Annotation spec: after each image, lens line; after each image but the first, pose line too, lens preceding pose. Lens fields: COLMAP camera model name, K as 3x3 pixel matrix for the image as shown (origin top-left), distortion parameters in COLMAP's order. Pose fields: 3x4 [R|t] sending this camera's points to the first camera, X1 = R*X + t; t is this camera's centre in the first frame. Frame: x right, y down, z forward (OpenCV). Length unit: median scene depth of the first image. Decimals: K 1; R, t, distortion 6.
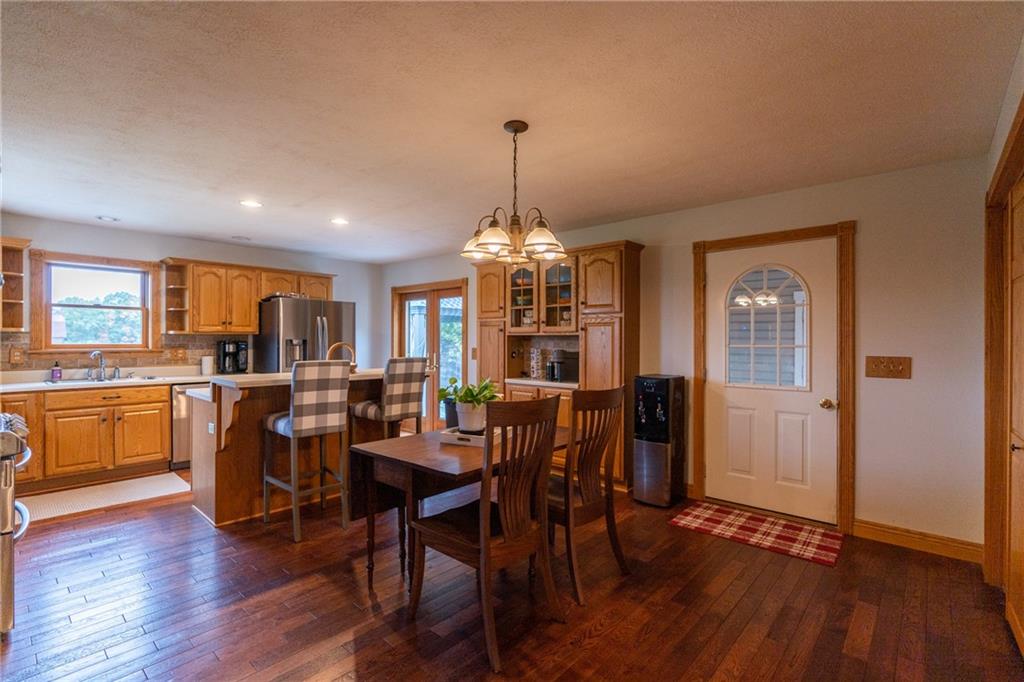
lens RADIAL K [[466.3, 0, 511.5], [0, 466.3, 340.2], [0, 0, 1]] dist [-0.010159, 0.004864]
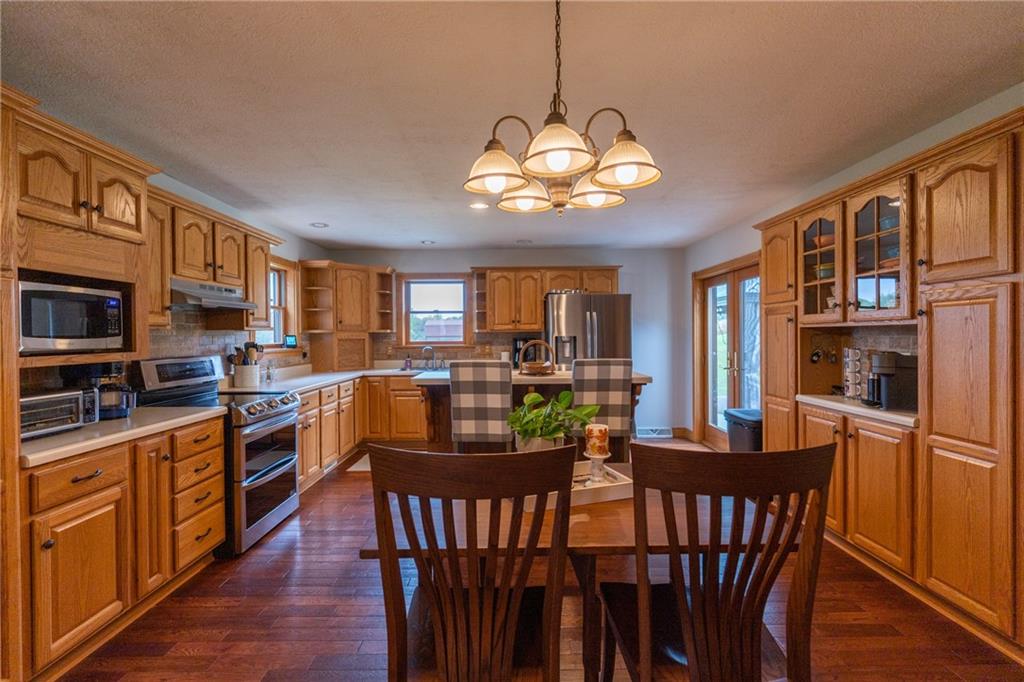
lens RADIAL K [[466.3, 0, 511.5], [0, 466.3, 340.2], [0, 0, 1]] dist [-0.010159, 0.004864]
pose [[0.673001, -0.001303, -0.739641, 0.201555], [0.008433, 0.999947, 0.005911, -0.000385], [0.739594, -0.010215, 0.672976, 0.281859]]
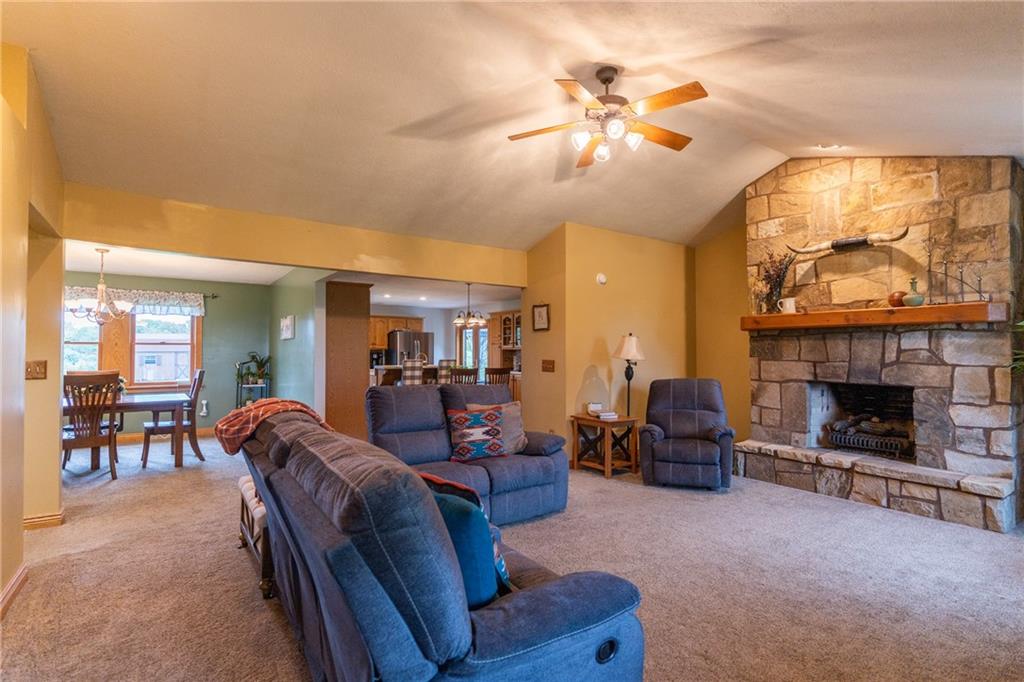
lens RADIAL K [[490.9, 0, 506.2], [0, 490.9, 339.7], [0, 0, 1]] dist [-0.002100, 0.006163]
pose [[0.971852, -0.009276, -0.235411, 0.518457], [0.003011, 0.999632, -0.026957, 0.004140], [0.235575, 0.025489, 0.971522, -1.075846]]
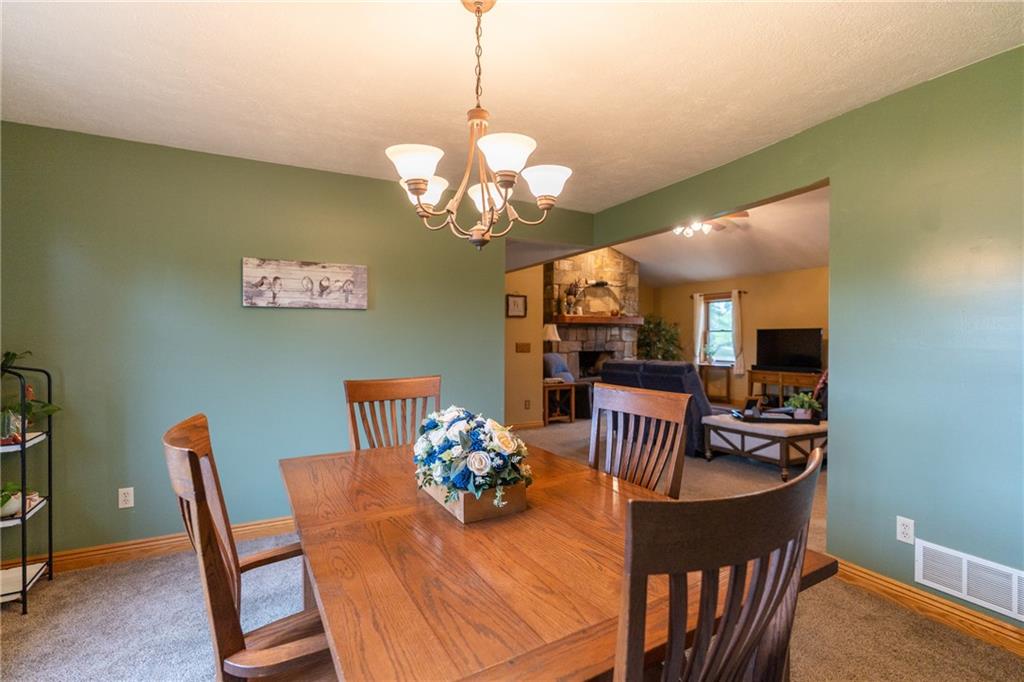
lens RADIAL K [[490.9, 0, 506.2], [0, 490.9, 339.7], [0, 0, 1]] dist [-0.002100, 0.006163]
pose [[0.337495, -0.010044, 0.941274, -1.062378], [0.002188, 0.999949, 0.009885, -0.000872], [-0.941325, -0.001276, 0.337500, -0.297882]]
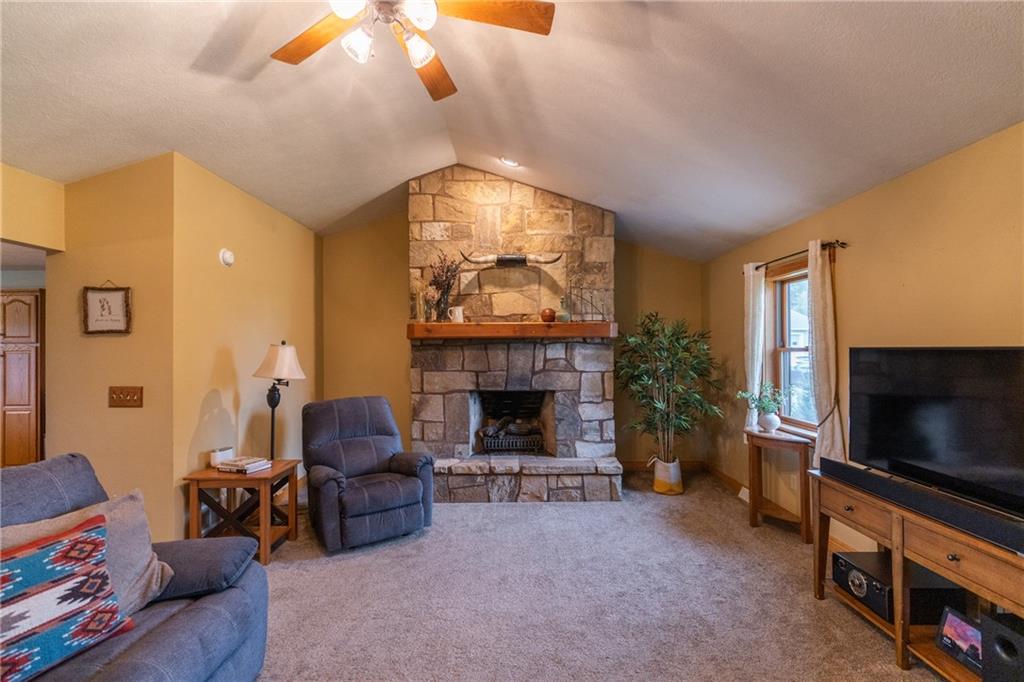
lens RADIAL K [[466.3, 0, 511.5], [0, 466.3, 340.2], [0, 0, 1]] dist [-0.010159, 0.004864]
pose [[0.743045, -0.000764, 0.669241, 0.296092], [0.013141, 0.999823, -0.013449, -0.027456], [-0.669112, 0.018788, 0.742924, -0.706602]]
